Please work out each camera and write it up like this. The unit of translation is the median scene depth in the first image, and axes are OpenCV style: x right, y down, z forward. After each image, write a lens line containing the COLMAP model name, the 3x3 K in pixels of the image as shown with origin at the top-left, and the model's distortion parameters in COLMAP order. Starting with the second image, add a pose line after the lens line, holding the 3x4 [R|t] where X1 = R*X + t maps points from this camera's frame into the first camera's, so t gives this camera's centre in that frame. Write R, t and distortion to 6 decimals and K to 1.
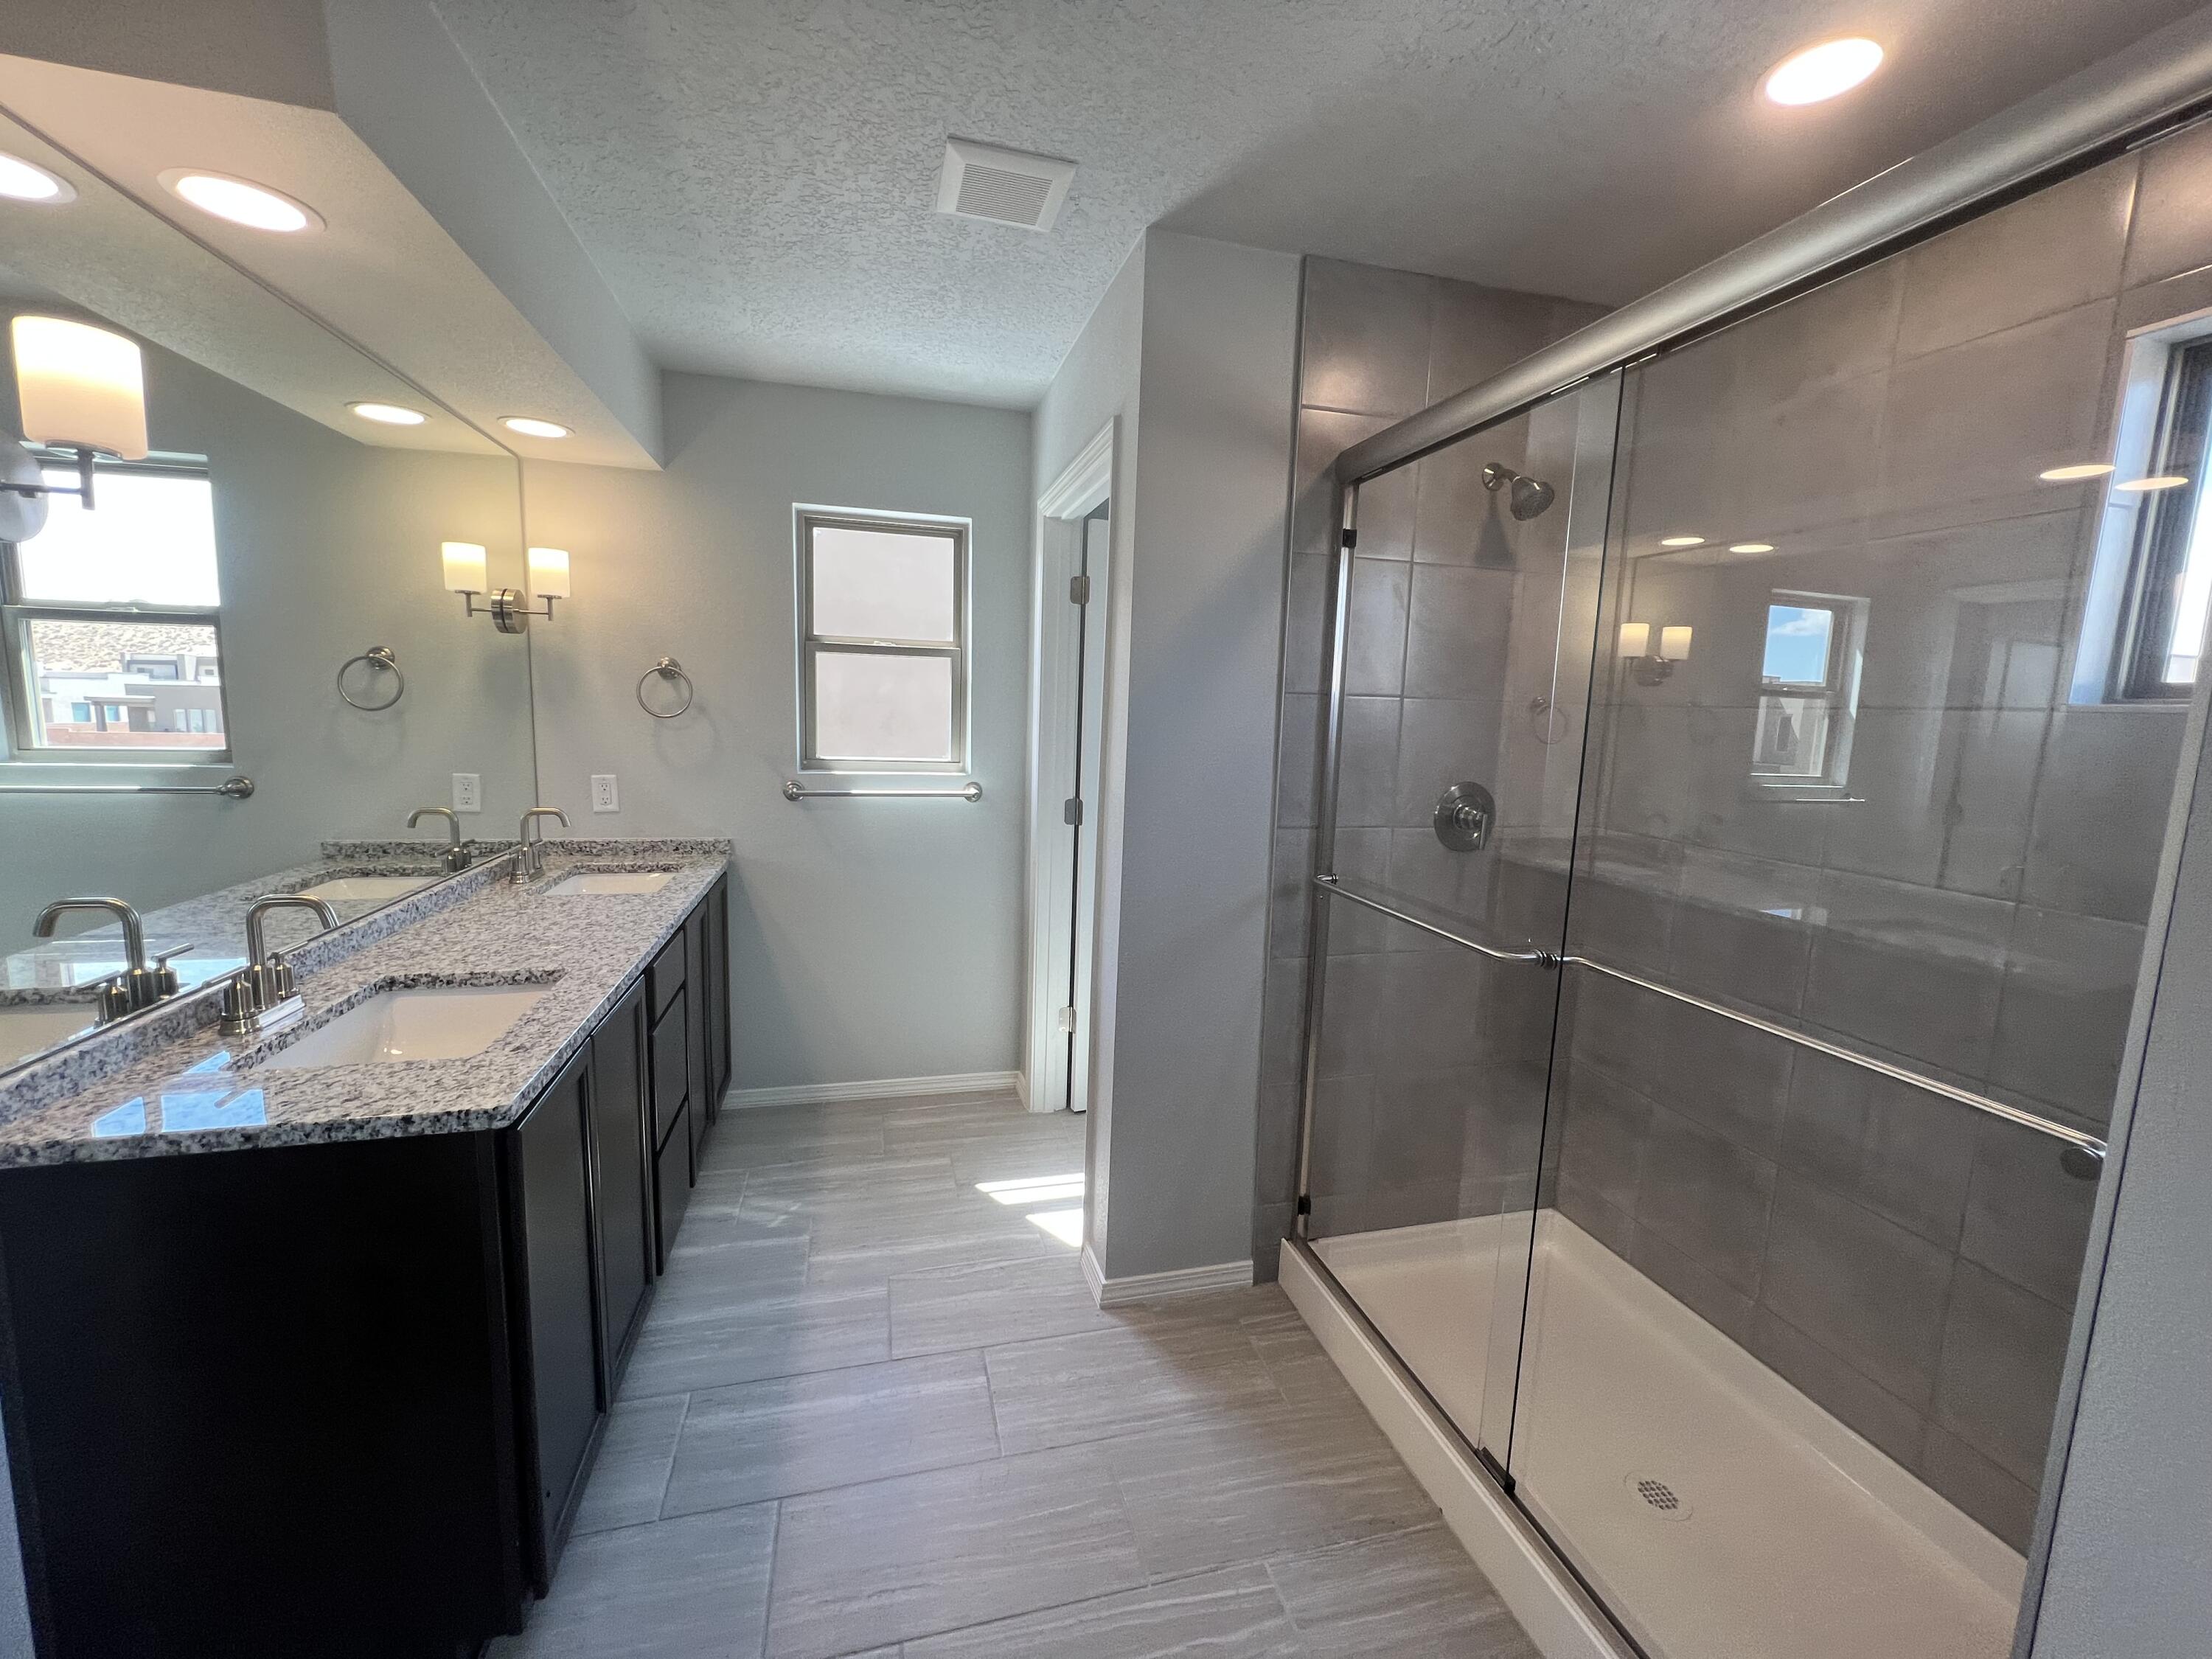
lens RADIAL K [[891.0, 0, 1101.8], [0, 891.0, 822.4], [0, 0, 1]] dist [-0.000457, 0.000105]
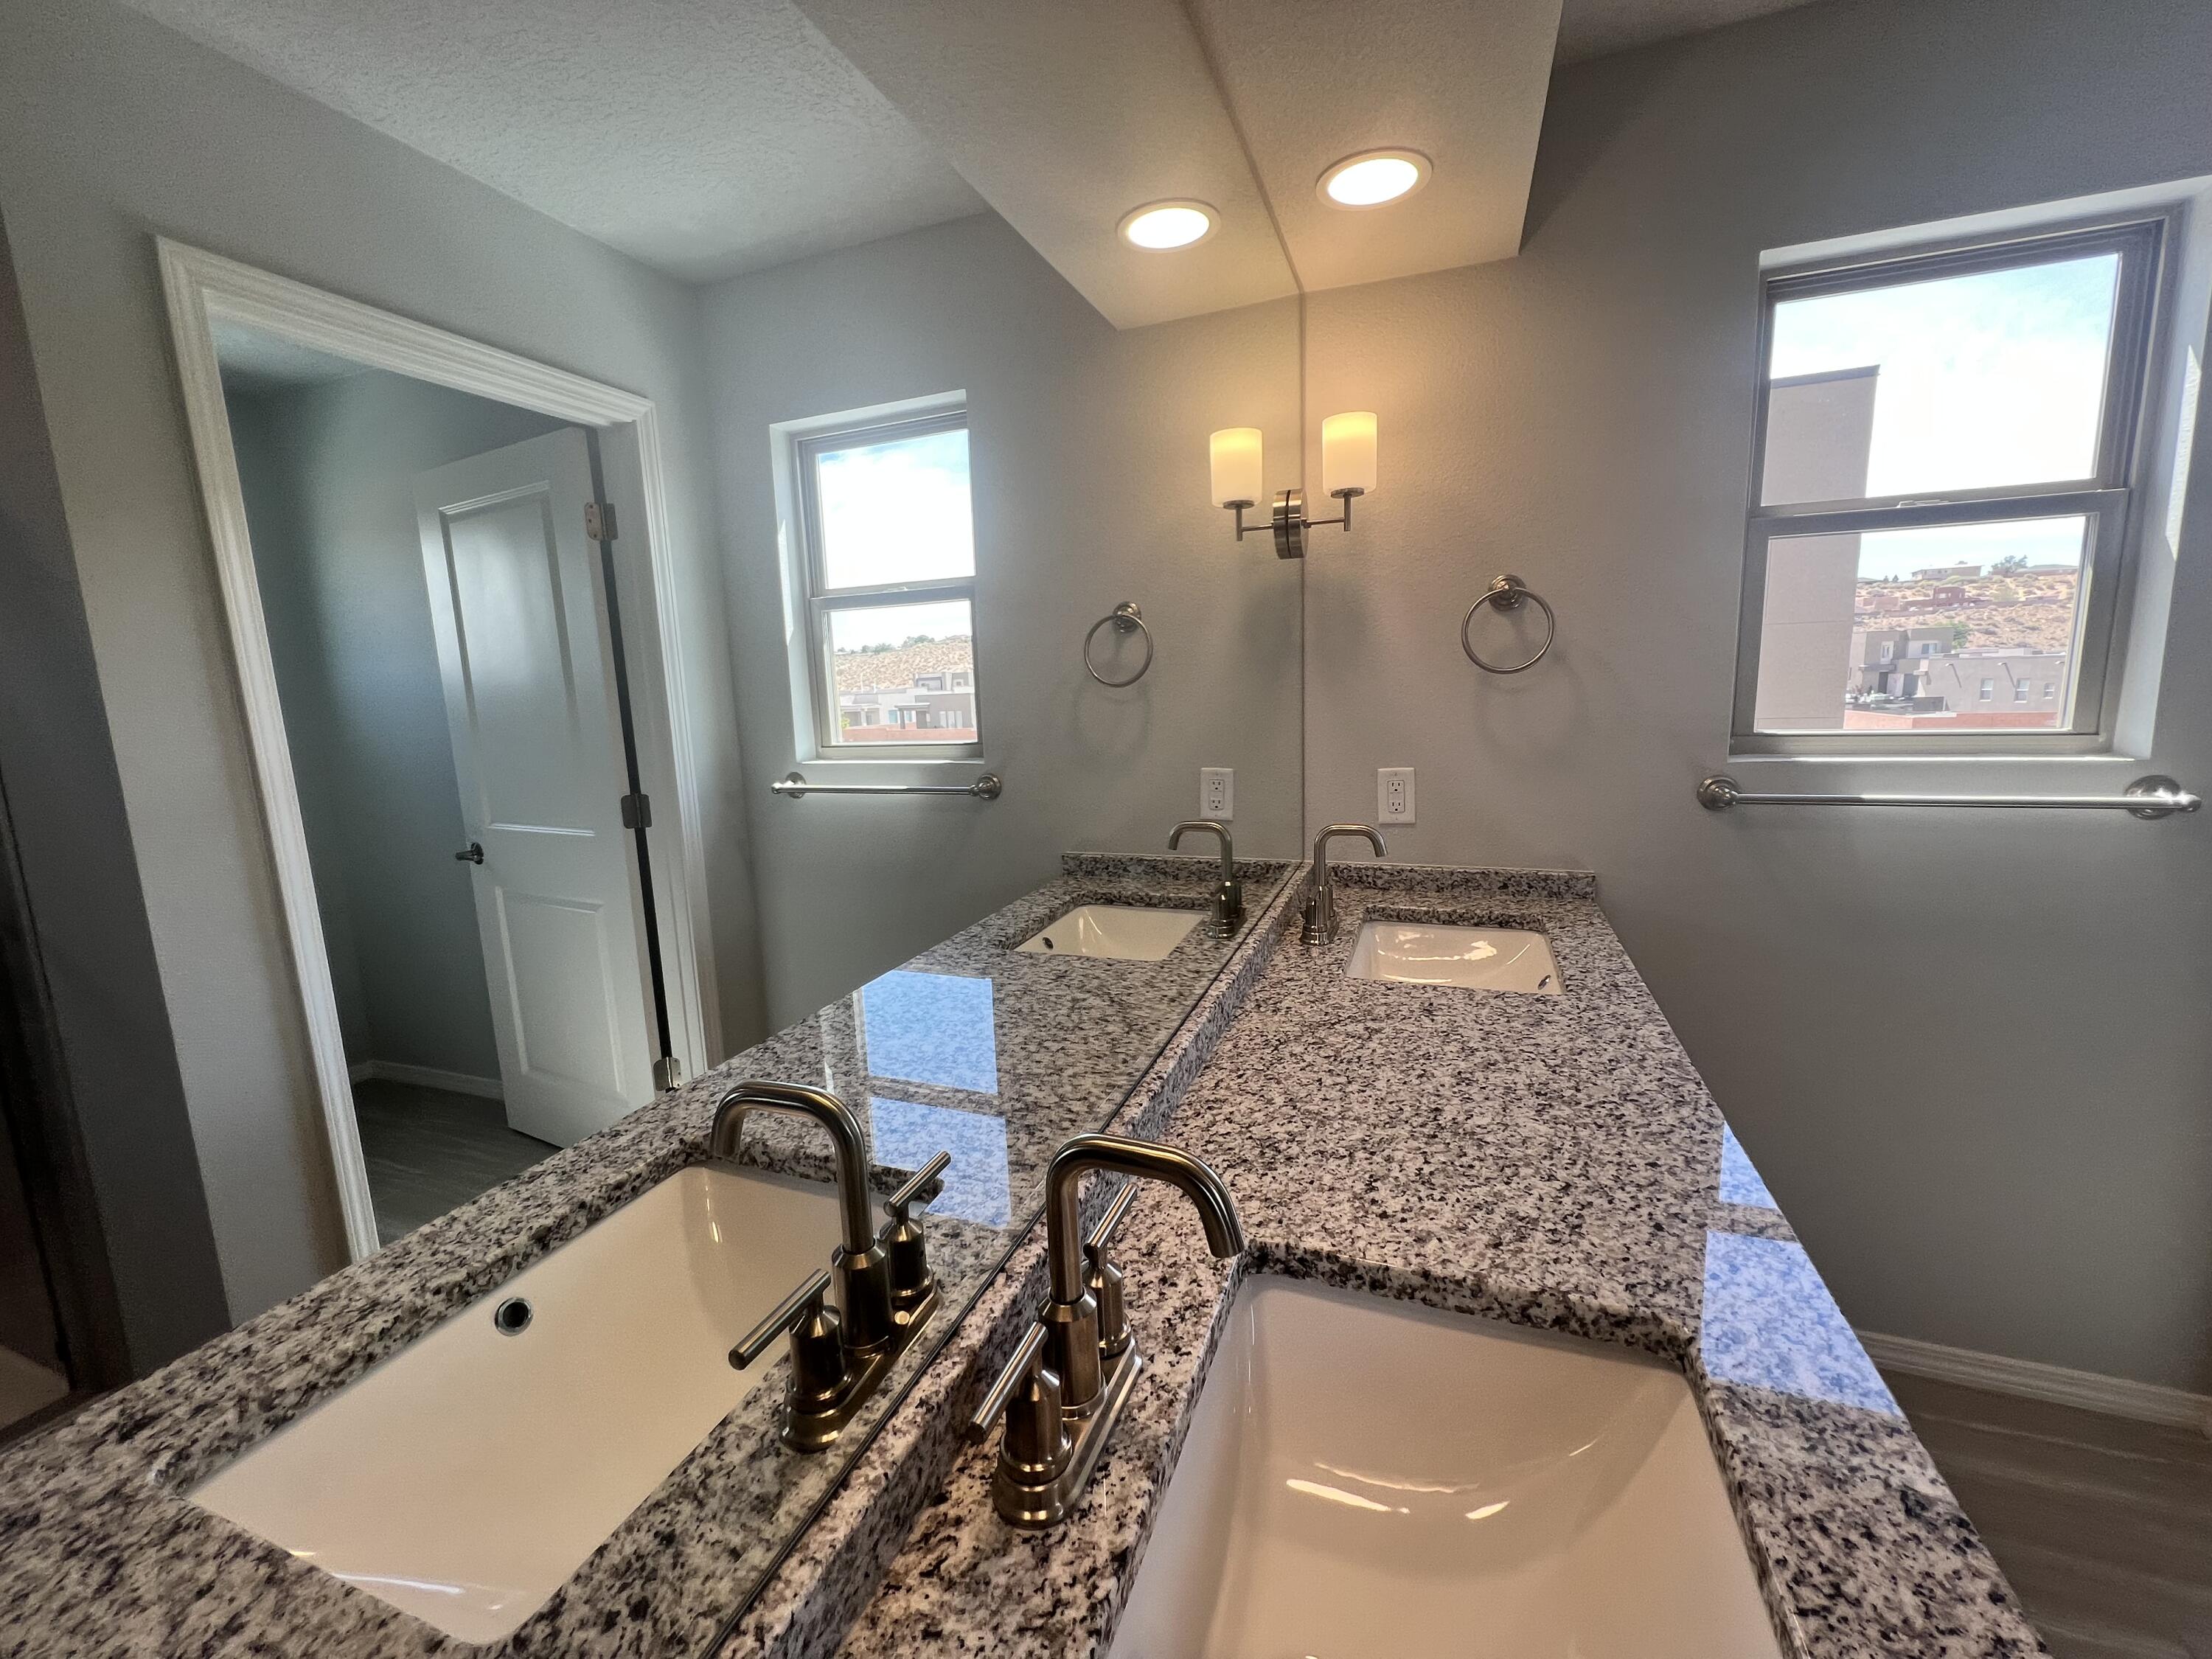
lens RADIAL K [[891.0, 0, 1101.8], [0, 891.0, 822.4], [0, 0, 1]] dist [-0.000457, 0.000105]
pose [[0.810516, 0.030041, -0.584945, -0.376281], [-0.014964, 0.999420, 0.030594, -0.032328], [0.585525, -0.016044, 0.810495, 0.367338]]
